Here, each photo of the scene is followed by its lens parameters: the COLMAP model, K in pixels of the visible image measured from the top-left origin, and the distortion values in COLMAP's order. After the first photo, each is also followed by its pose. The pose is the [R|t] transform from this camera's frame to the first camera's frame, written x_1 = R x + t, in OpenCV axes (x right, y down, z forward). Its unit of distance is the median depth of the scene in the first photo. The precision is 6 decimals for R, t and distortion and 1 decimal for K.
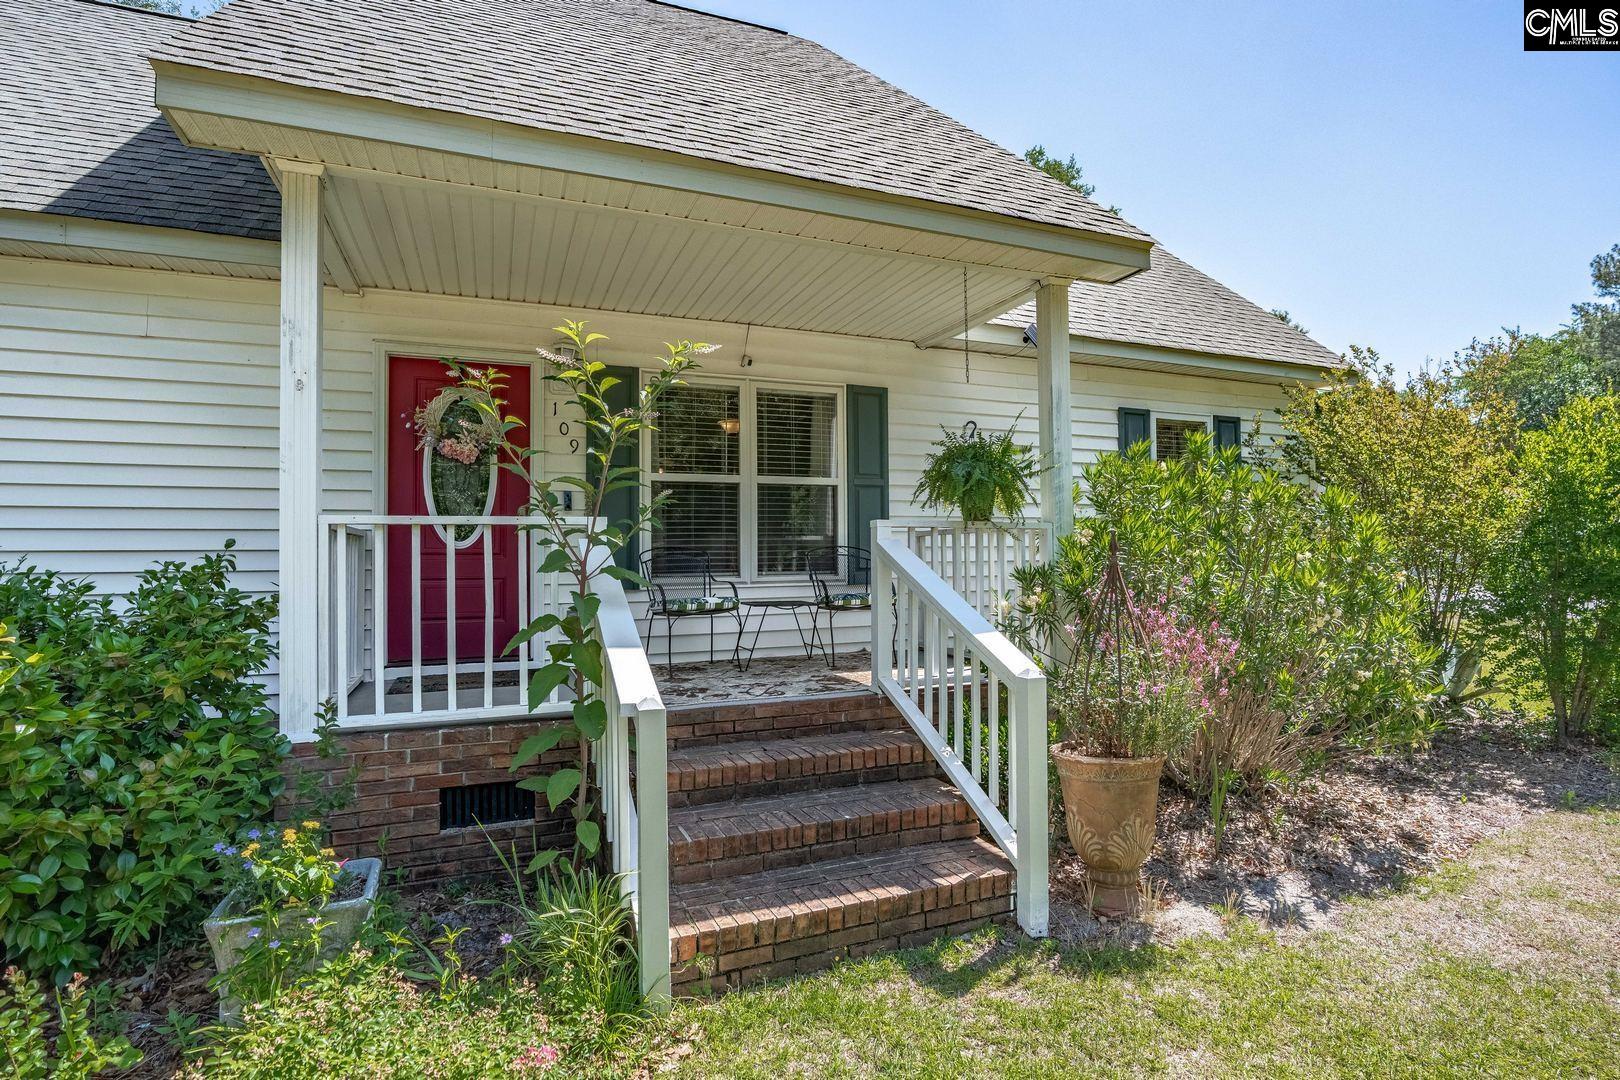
lens RADIAL K [[795.7, 0, 810.0], [0, 795.7, 540.0], [0, 0, 1]] dist [-0.019868, -0.000739]
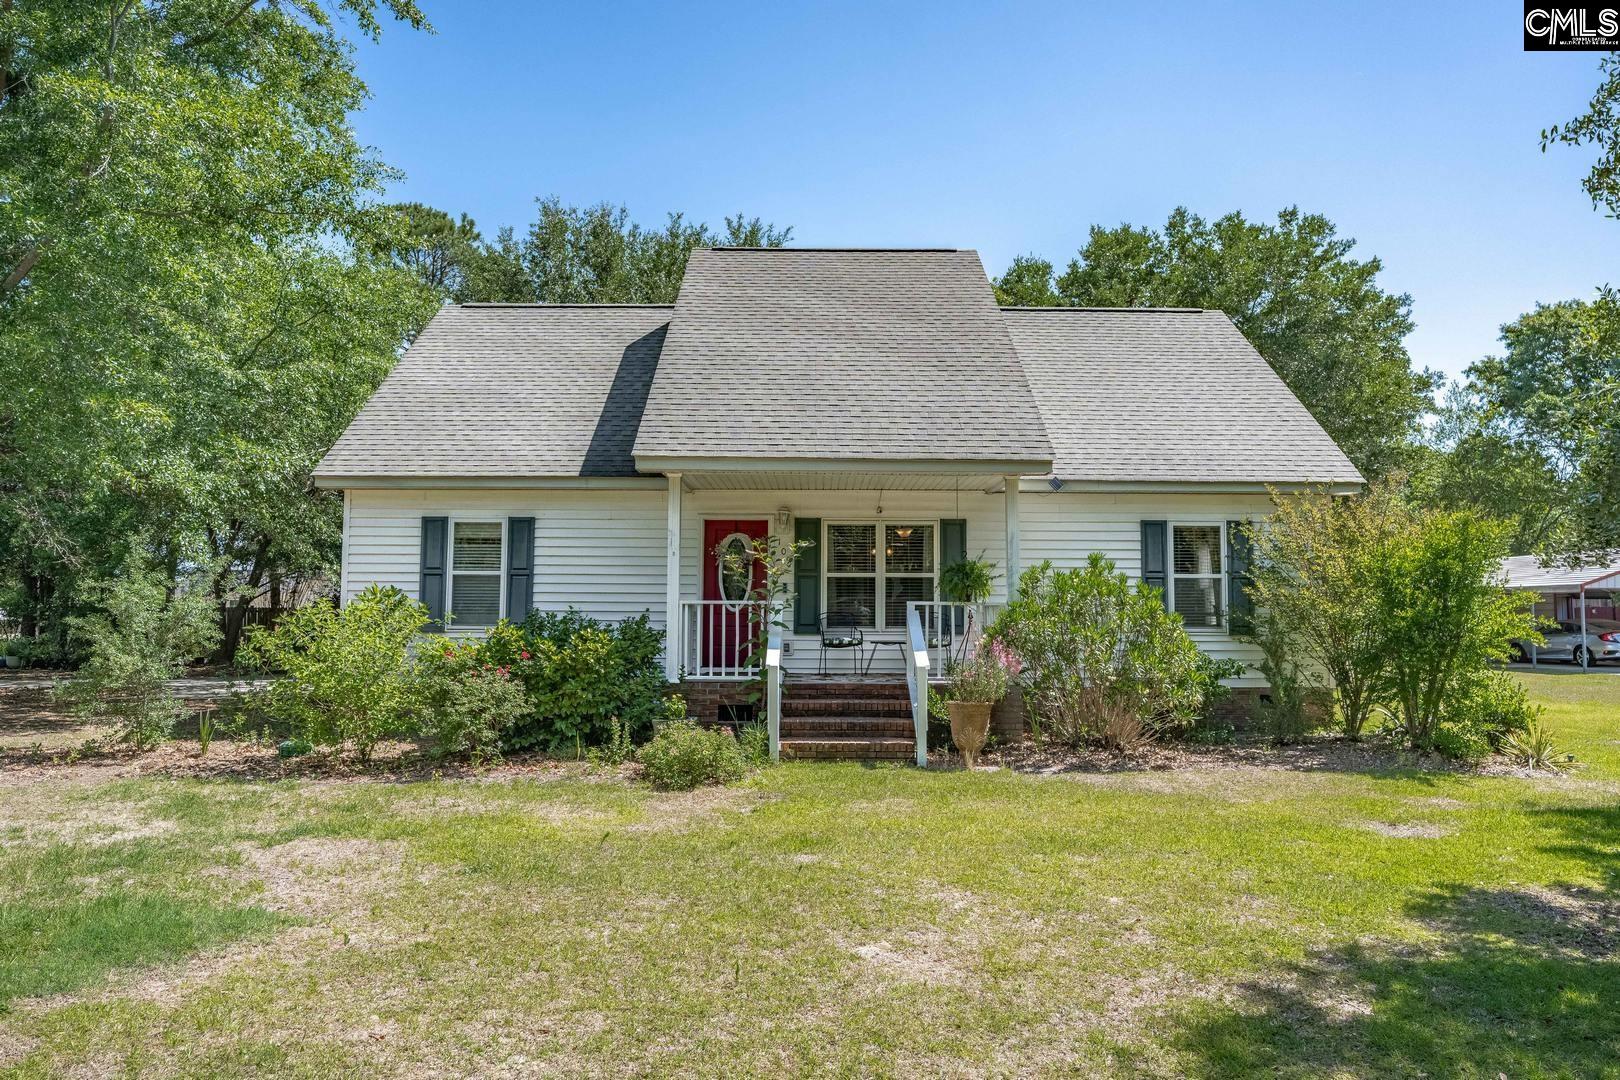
lens RADIAL K [[948.0, 0, 810.0], [0, 948.0, 540.0], [0, 0, 1]] dist [-0.032912, -0.001134]
pose [[0.926469, -0.016022, -0.376030, 0.781818], [-0.005408, 0.998424, -0.055866, -0.045242], [0.376332, 0.053792, 0.924922, -1.417728]]
